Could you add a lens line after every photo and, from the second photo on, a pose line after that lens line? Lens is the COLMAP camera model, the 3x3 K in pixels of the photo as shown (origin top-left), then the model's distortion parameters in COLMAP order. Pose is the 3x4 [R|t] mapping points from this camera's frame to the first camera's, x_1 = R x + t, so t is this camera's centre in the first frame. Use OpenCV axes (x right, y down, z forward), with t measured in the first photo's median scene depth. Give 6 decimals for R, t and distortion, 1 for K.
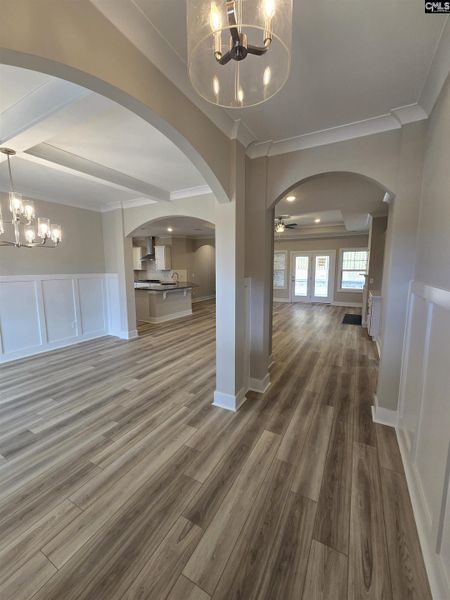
lens RADIAL K [[246.5, 0, 225.6], [0, 246.5, 300.5], [0, 0, 1]] dist [-0.004715, 0.001964]
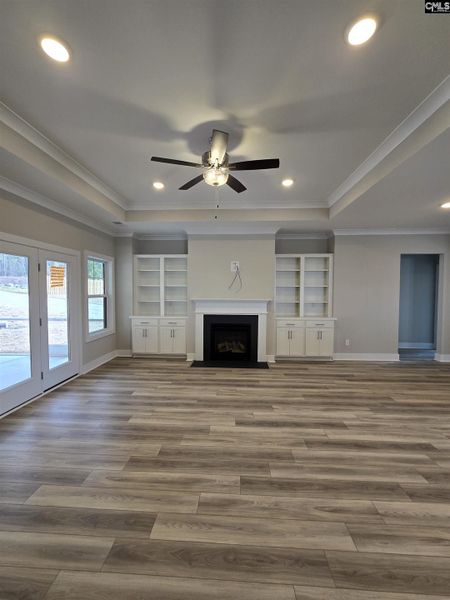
lens RADIAL K [[246.5, 0, 223.7], [0, 246.5, 299.5], [0, 0, 1]] dist [-0.004715, 0.001964]
pose [[-0.425651, -0.033975, 0.904249, -0.099008], [0.117550, 0.988751, 0.092483, -0.176218], [-0.897220, 0.145660, -0.416869, 1.319522]]
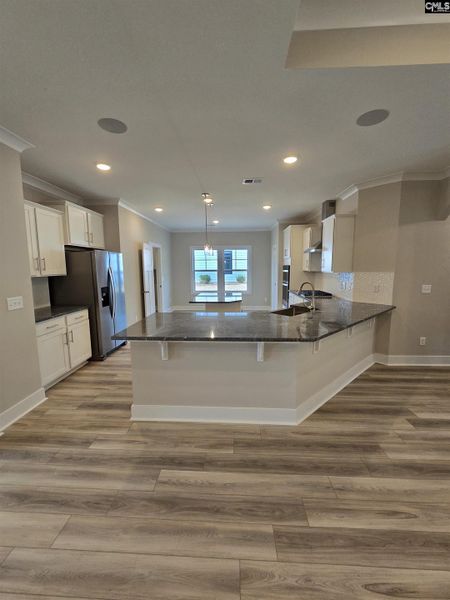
lens RADIAL K [[246.5, 0, 223.5], [0, 246.5, 296.3], [0, 0, 1]] dist [-0.004715, 0.001964]
pose [[0.428278, 0.106083, -0.897399, 0.085130], [-0.114333, 0.991466, 0.062638, -0.122442], [0.896385, 0.075775, 0.436752, 0.905771]]
